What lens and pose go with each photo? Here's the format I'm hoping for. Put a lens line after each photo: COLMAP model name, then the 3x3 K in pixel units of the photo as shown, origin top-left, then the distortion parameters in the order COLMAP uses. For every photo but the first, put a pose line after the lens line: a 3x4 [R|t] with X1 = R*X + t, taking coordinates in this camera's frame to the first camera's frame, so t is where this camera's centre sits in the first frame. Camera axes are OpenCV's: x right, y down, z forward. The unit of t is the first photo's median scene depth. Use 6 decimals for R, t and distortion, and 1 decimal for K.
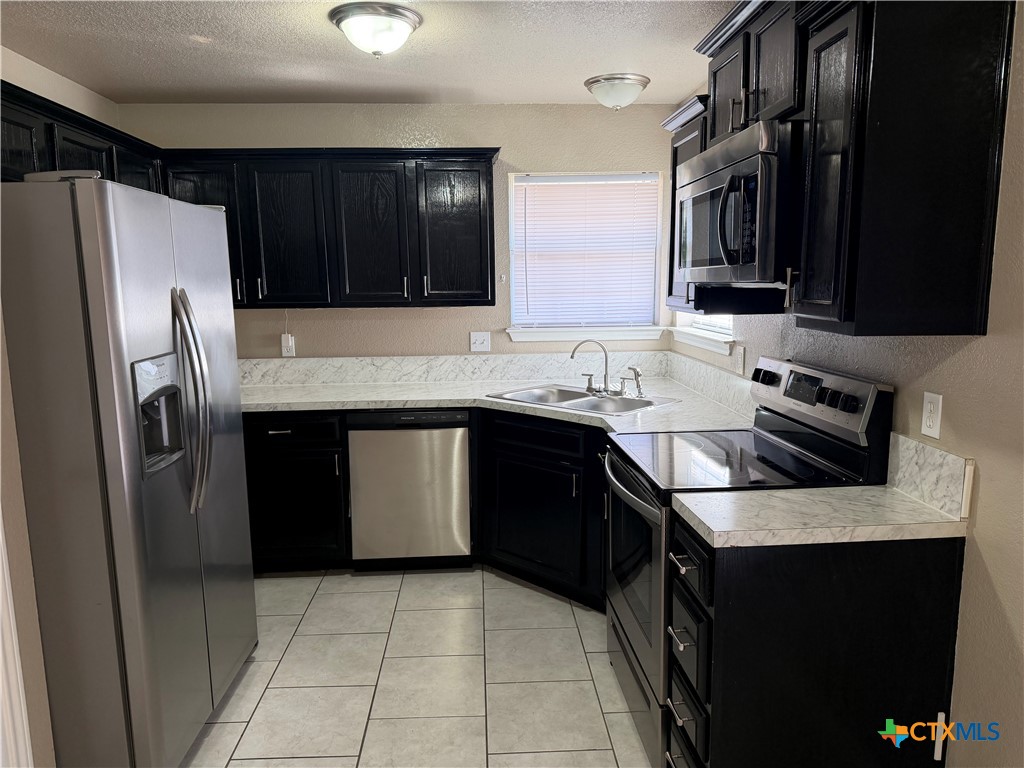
lens RADIAL K [[720.7, 0, 508.2], [0, 720.7, 386.6], [0, 0, 1]] dist [0.044062, -0.050505]
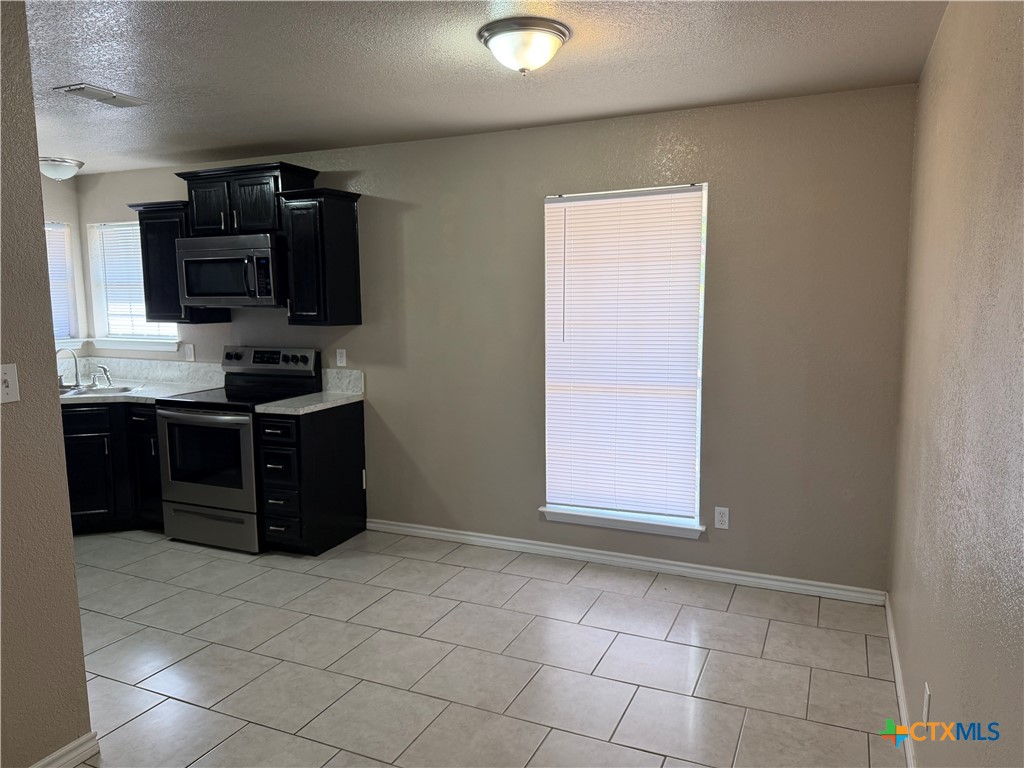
lens RADIAL K [[720.7, 0, 511.0], [0, 720.7, 385.3], [0, 0, 1]] dist [0.044062, -0.050505]
pose [[0.459128, -0.096798, 0.883081, -1.309400], [0.128569, 0.990821, 0.041763, 0.099933], [-0.879017, 0.094362, 0.467359, -0.652030]]
